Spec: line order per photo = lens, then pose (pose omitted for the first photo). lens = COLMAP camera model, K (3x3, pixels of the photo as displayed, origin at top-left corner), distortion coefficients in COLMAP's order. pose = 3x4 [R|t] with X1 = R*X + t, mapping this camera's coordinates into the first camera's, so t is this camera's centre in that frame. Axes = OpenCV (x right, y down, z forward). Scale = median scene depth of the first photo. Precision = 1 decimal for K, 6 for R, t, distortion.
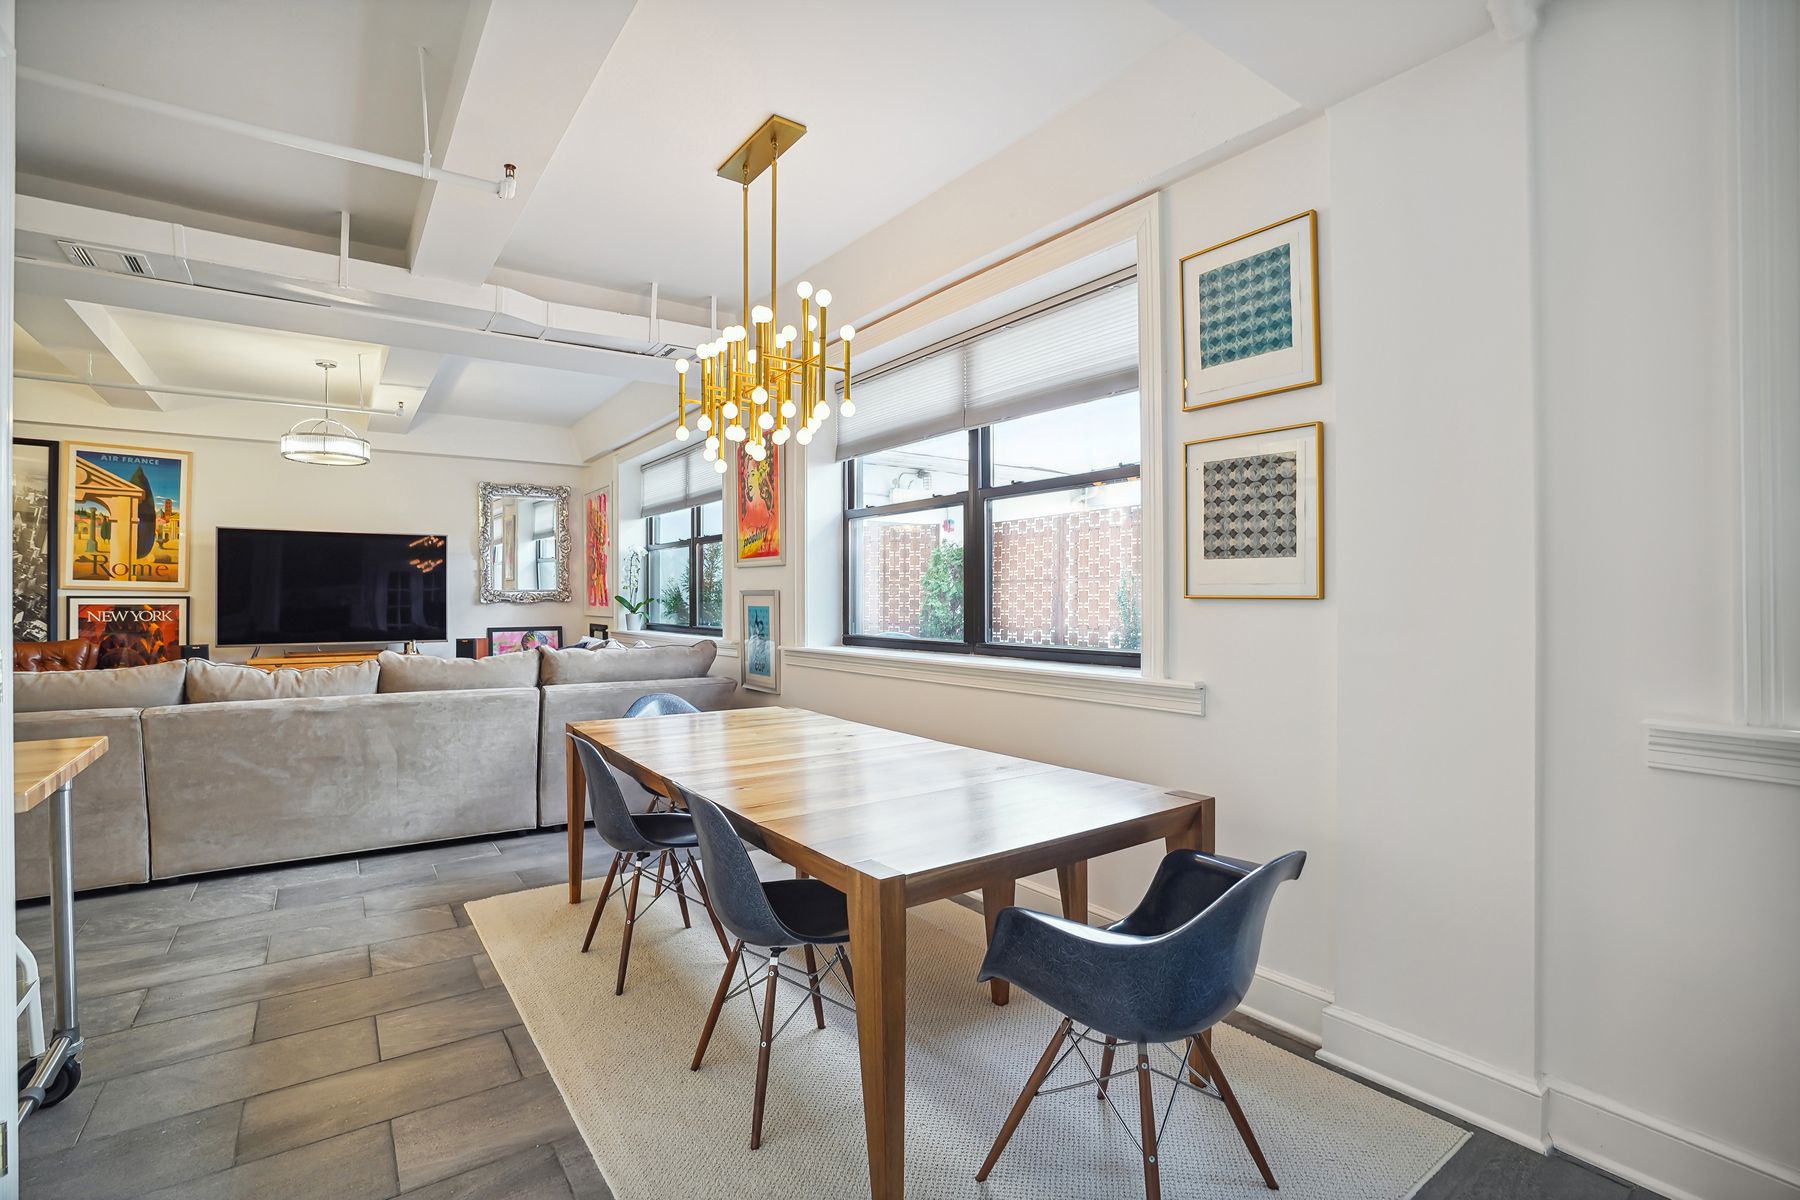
lens RADIAL K [[838.6, 0, 900.0], [0, 838.6, 600.0], [0, 0, 1]] dist [-0.071614, 0.028458]
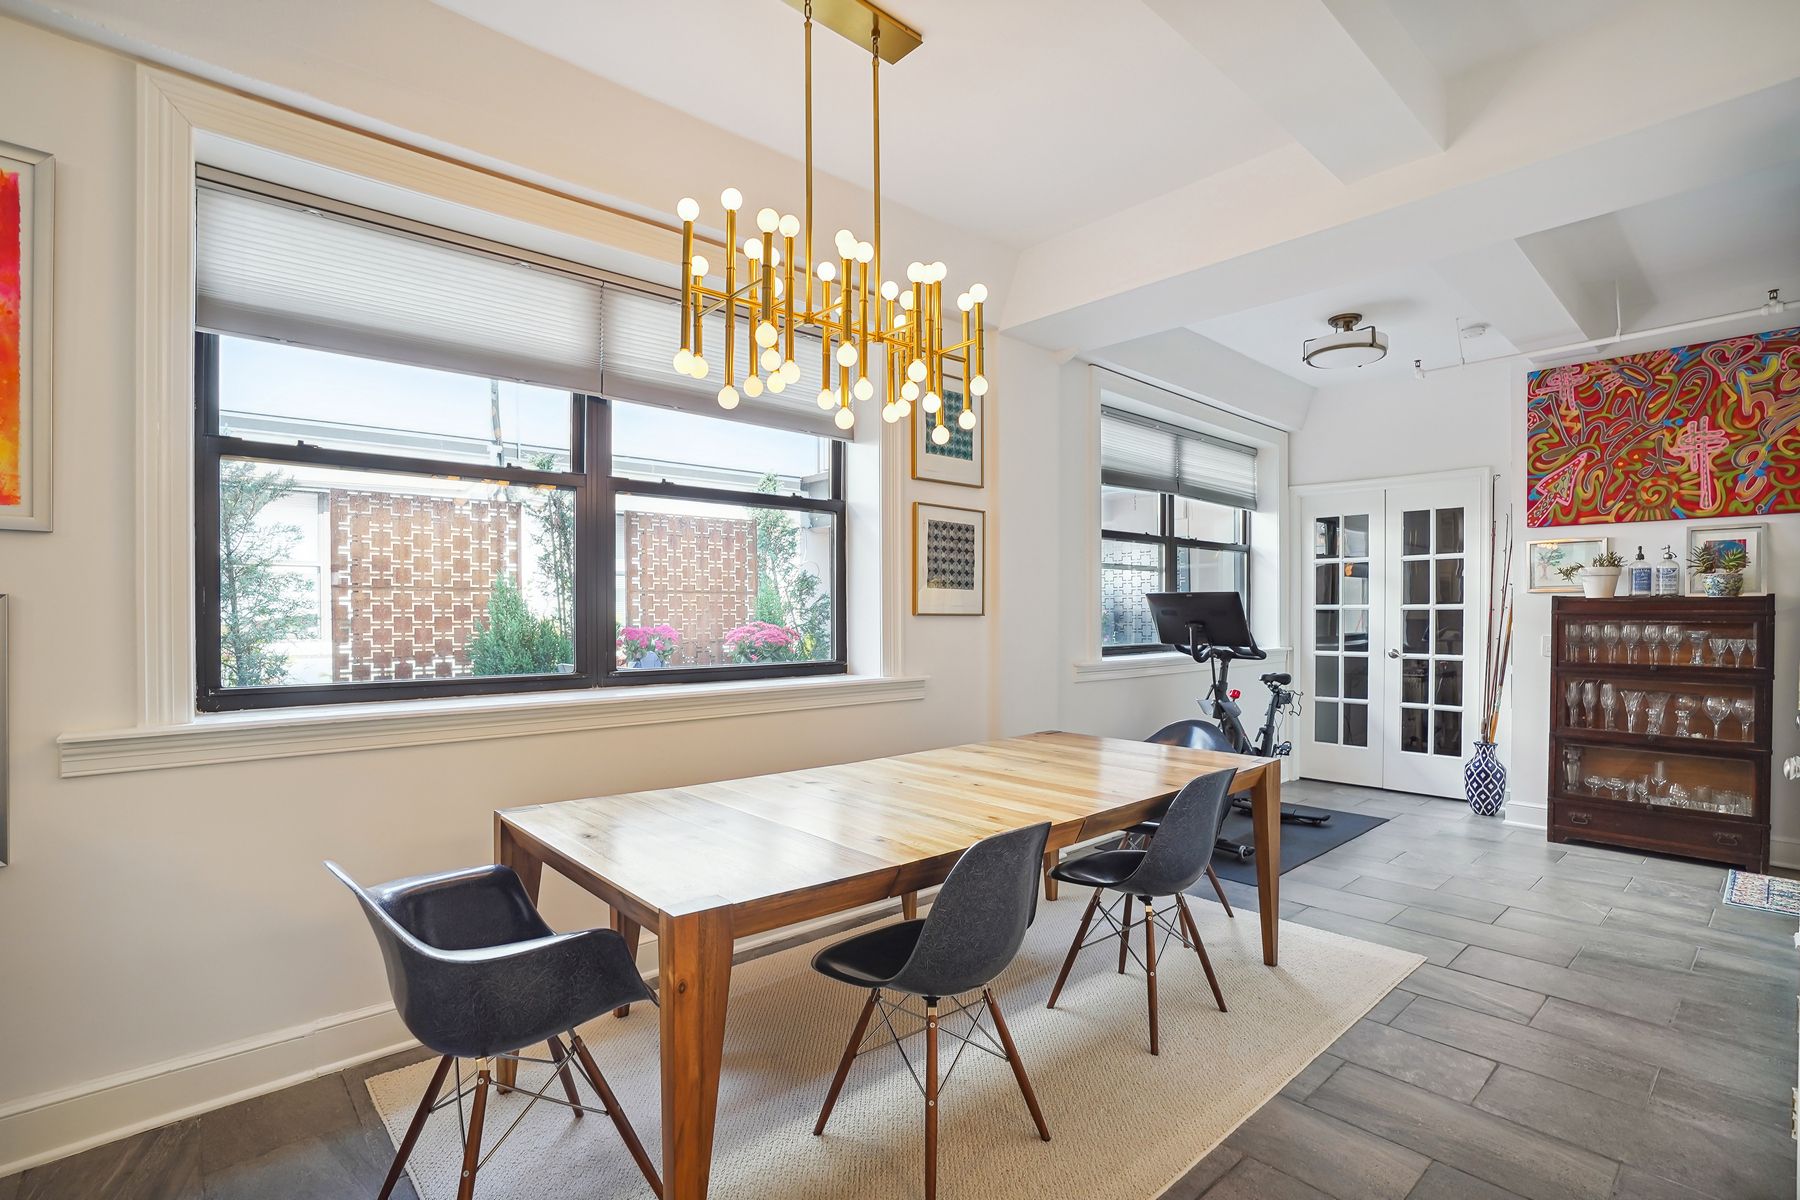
lens RADIAL K [[841.2, 0, 901.9], [0, 841.2, 622.1], [0, 0, 1]] dist [-0.068435, 0.024061]
pose [[-0.113023, -0.008178, 0.993559, -0.445617], [0.002255, 0.999961, 0.008488, -0.001090], [-0.993590, 0.003200, -0.113000, 0.509342]]
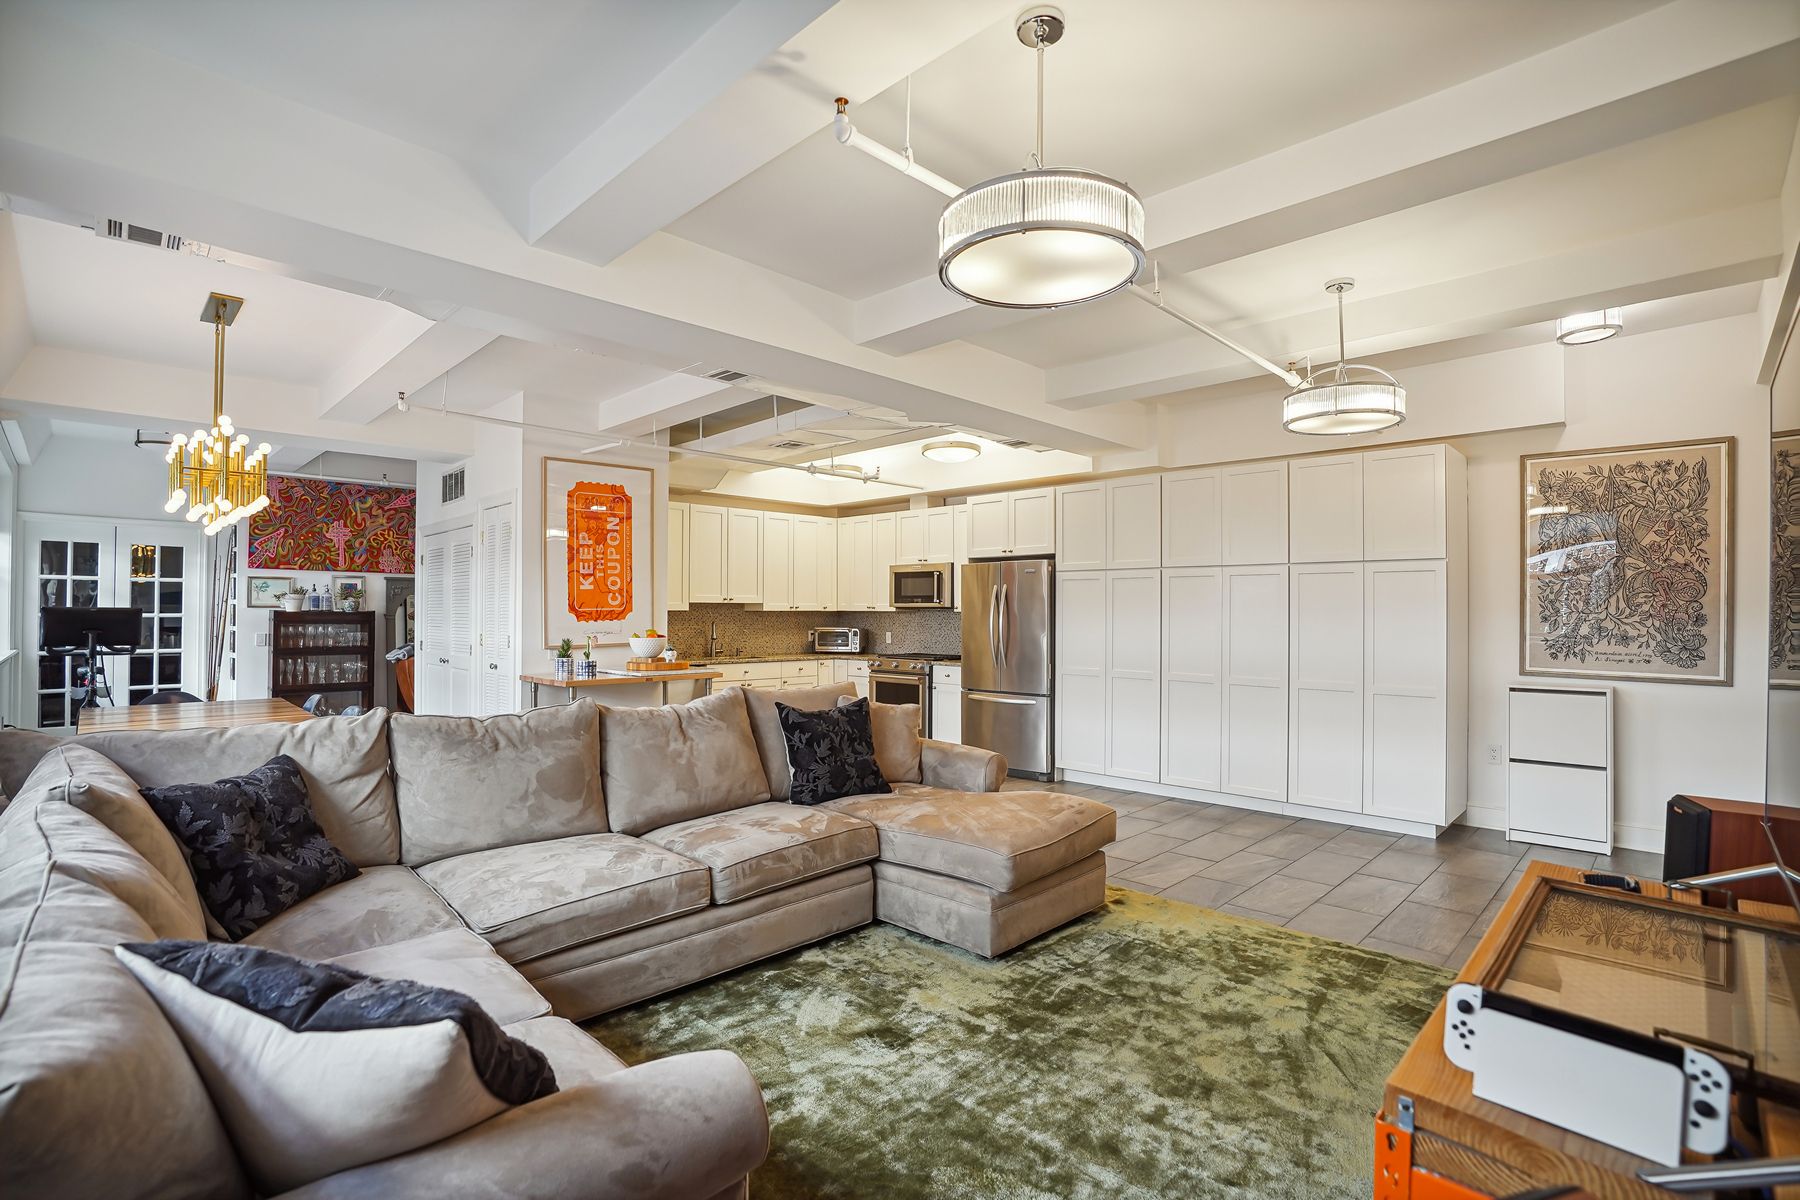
lens RADIAL K [[838.8, 0, 904.2], [0, 838.8, 601.6], [0, 0, 1]] dist [-0.076892, 0.033810]
pose [[-0.984823, -0.002040, -0.173549, -0.535682], [-0.000126, 0.999939, -0.011041, -0.016357], [0.173561, -0.010852, -0.984763, 1.252875]]
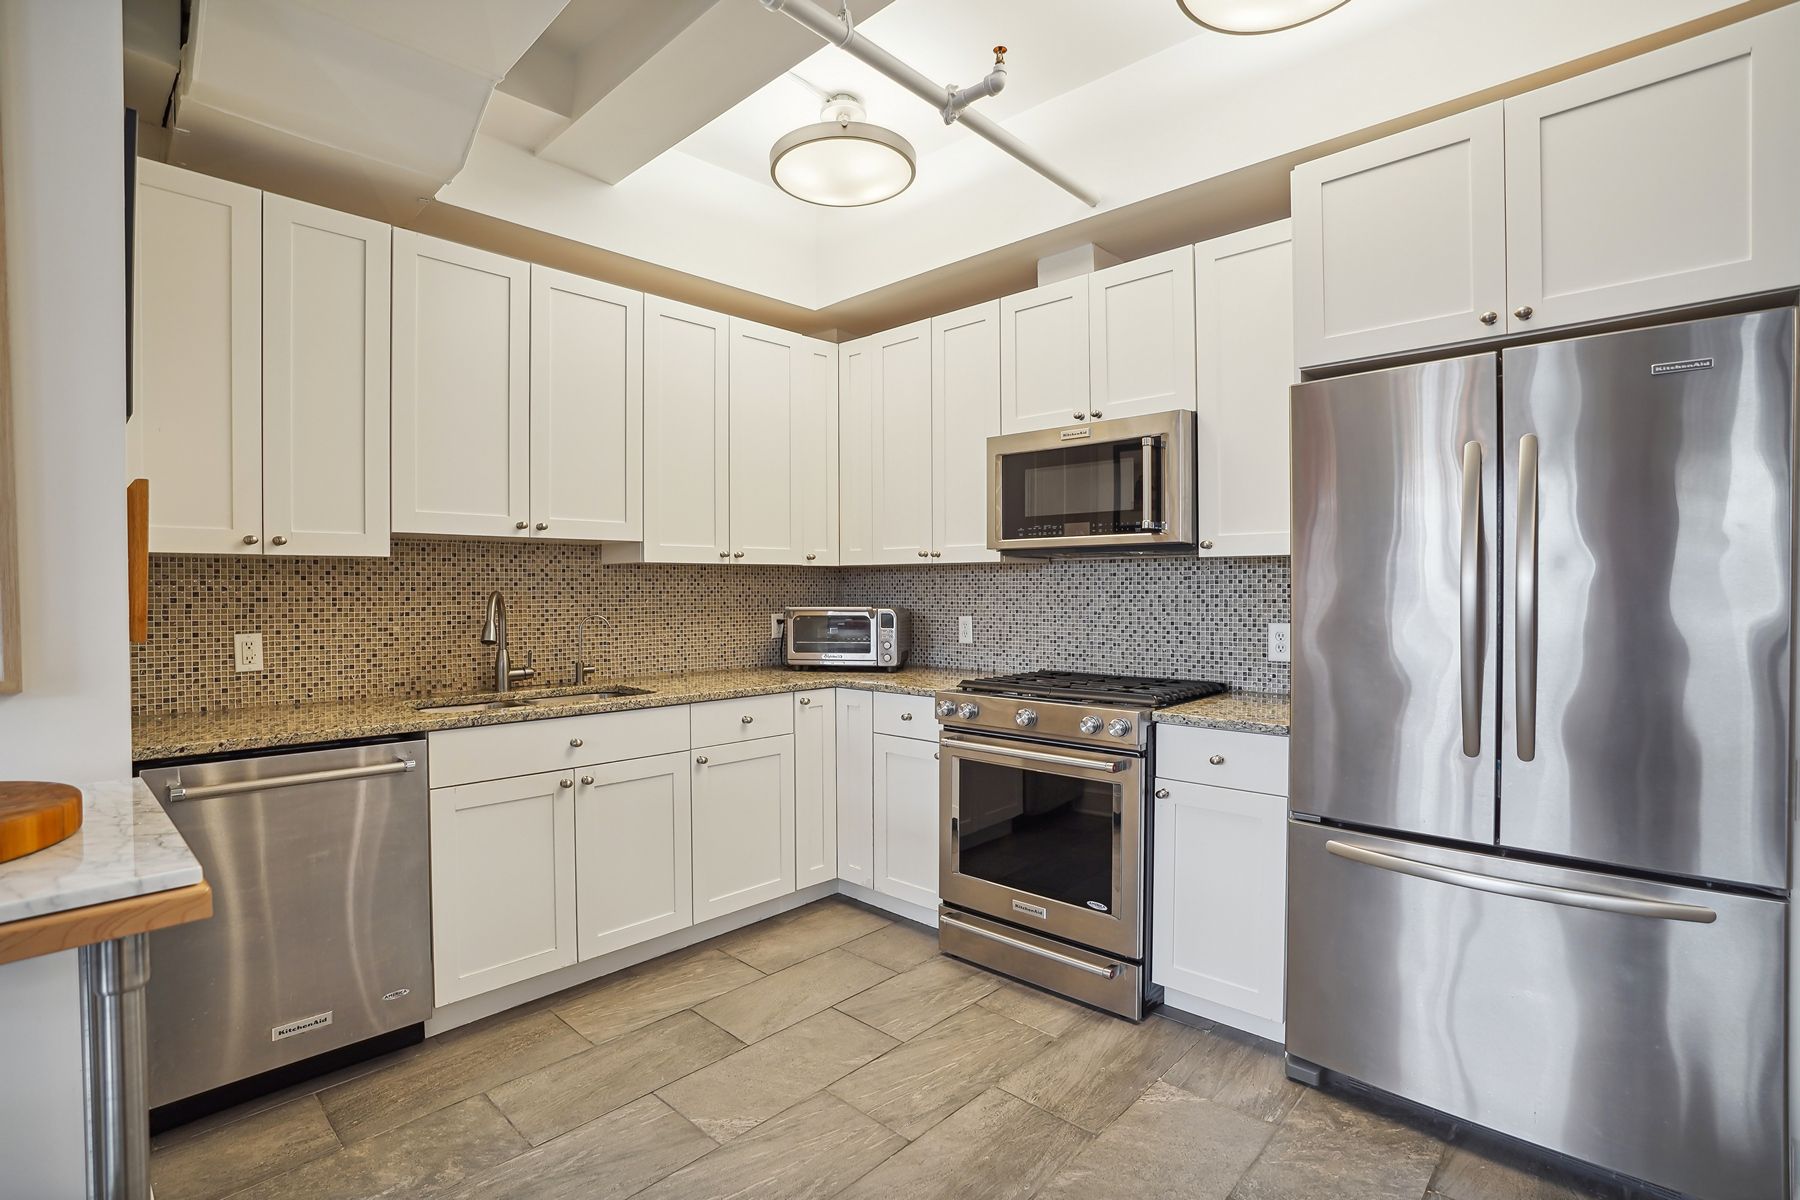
lens RADIAL K [[844.8, 0, 903.8], [0, 844.8, 594.7], [0, 0, 1]] dist [-0.067968, 0.026693]
pose [[-0.980175, 0.008893, -0.197933, -0.598083], [0.007300, 0.999935, 0.008775, -0.000493], [0.197998, 0.007156, -0.980176, 0.409522]]
